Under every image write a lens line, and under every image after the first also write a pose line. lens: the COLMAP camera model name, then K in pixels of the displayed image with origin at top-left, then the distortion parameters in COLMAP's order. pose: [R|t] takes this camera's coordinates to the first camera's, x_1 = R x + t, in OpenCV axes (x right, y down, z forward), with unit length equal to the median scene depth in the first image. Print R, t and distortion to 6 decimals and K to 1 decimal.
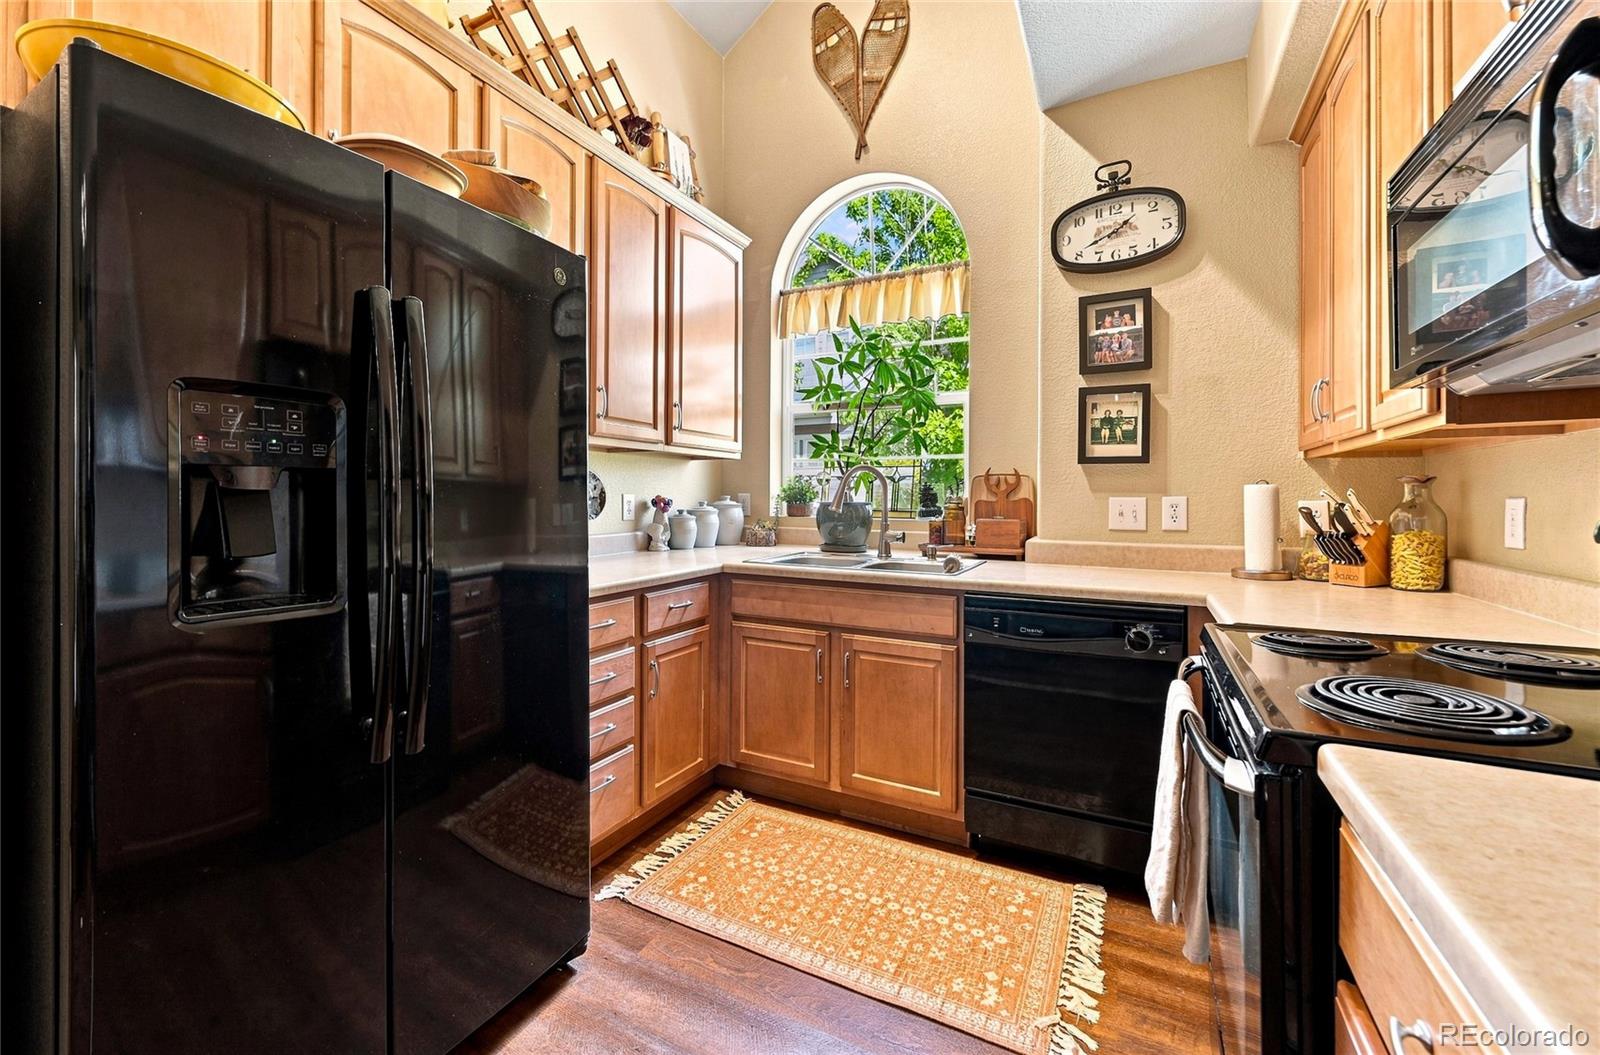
lens RADIAL K [[651.5, 0, 774.9], [0, 651.5, 501.9], [0, 0, 1]] dist [-0.000046, -0.000158]
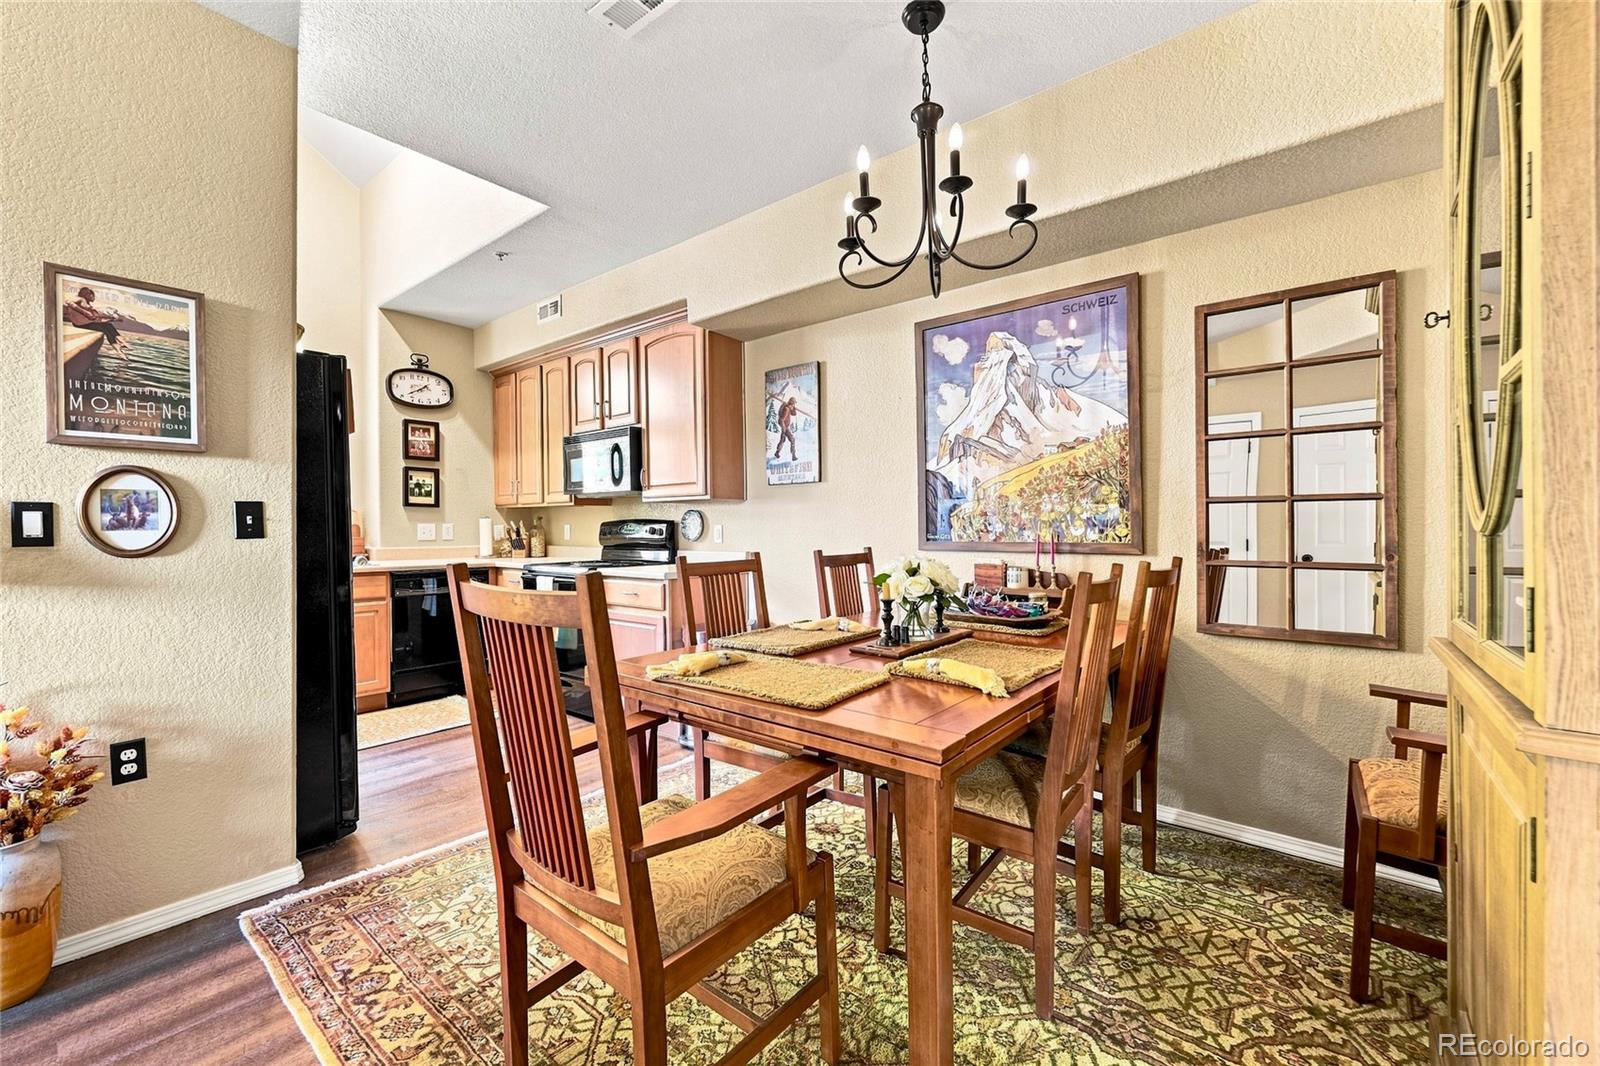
lens RADIAL K [[645.8, 0, 800.0], [0, 645.8, 533.0], [0, 0, 1]] dist [-0.000291, 0.000078]
pose [[0.176008, -0.014012, 0.984289, -1.229816], [0.005633, 0.999897, 0.013227, 0.000460], [-0.984373, 0.003216, 0.176069, -0.481849]]
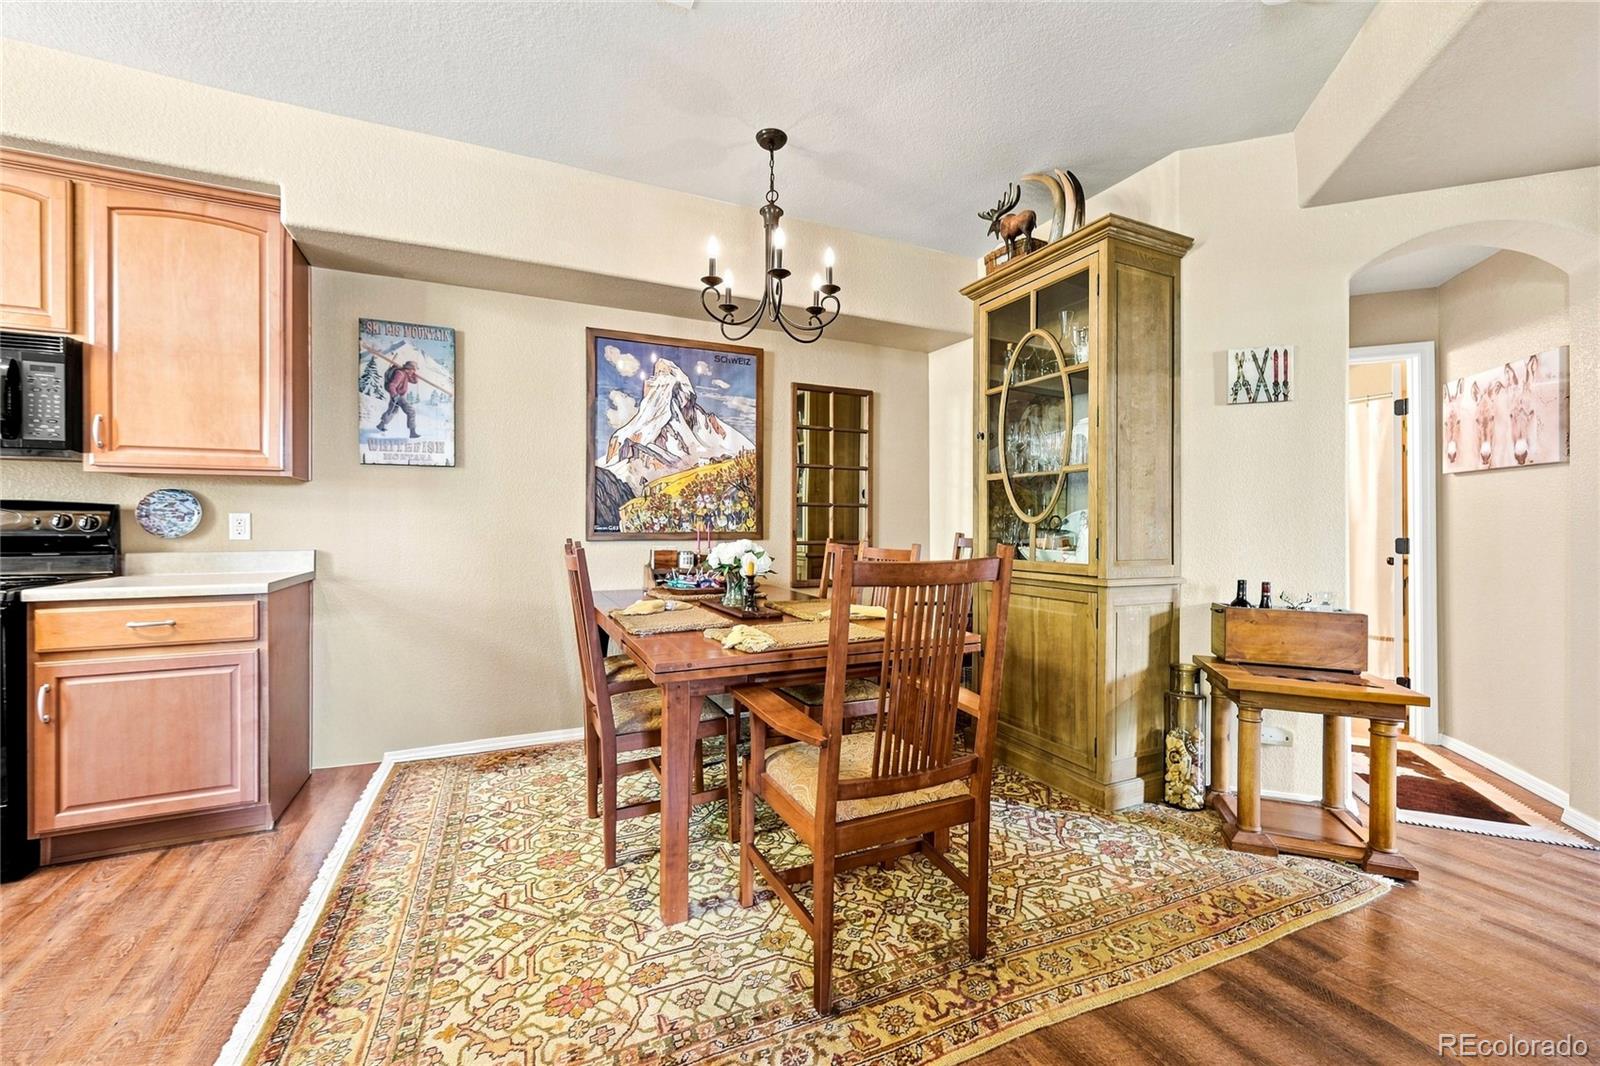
lens RADIAL K [[639.3, 0, 797.3], [0, 639.3, 522.1], [0, 0, 1]] dist [-0.001417, 0.000373]
pose [[-0.803878, -0.005406, 0.594769, -1.079275], [-0.005988, 0.999982, 0.000996, 0.009184], [-0.594764, -0.002761, -0.803896, 0.361317]]
